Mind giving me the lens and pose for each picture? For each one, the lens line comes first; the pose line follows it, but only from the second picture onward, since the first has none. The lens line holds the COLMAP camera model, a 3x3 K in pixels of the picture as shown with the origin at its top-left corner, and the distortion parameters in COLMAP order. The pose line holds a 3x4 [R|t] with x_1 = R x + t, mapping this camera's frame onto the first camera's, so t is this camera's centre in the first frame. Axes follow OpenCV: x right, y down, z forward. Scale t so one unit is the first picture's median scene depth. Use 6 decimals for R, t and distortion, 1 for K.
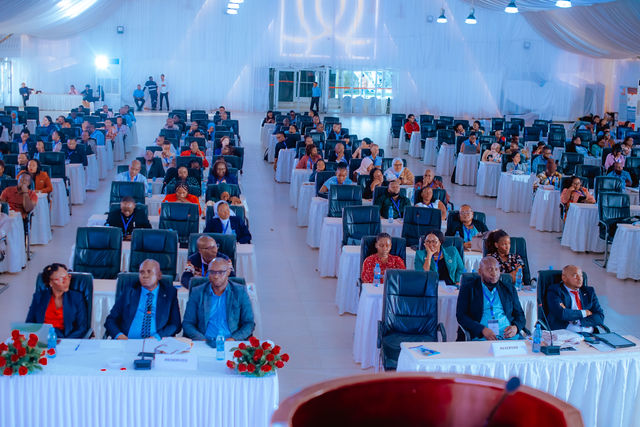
lens RADIAL K [[931.6, 0, 316.7], [0, 931.6, 210.4], [0, 0, 1]] dist [-0.117824, 0.000000]
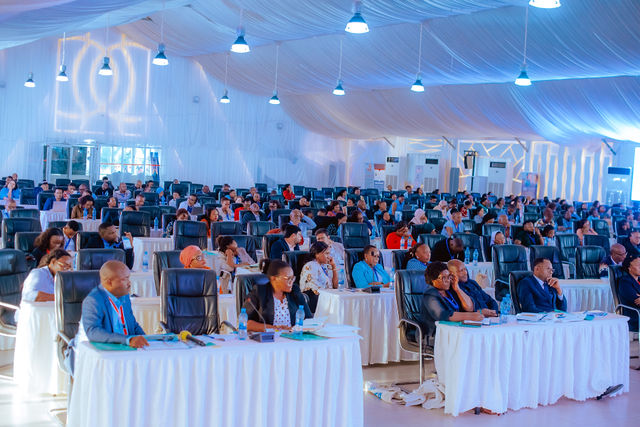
lens RADIAL K [[931.6, 0, 321.7], [0, 931.6, 212.6], [0, 0, 1]] dist [-0.117824, 0.000000]
pose [[0.898520, -0.013428, 0.438727, -0.215328], [0.052897, 0.995560, -0.077862, 0.011672], [-0.435734, 0.093168, 0.895241, 0.001801]]
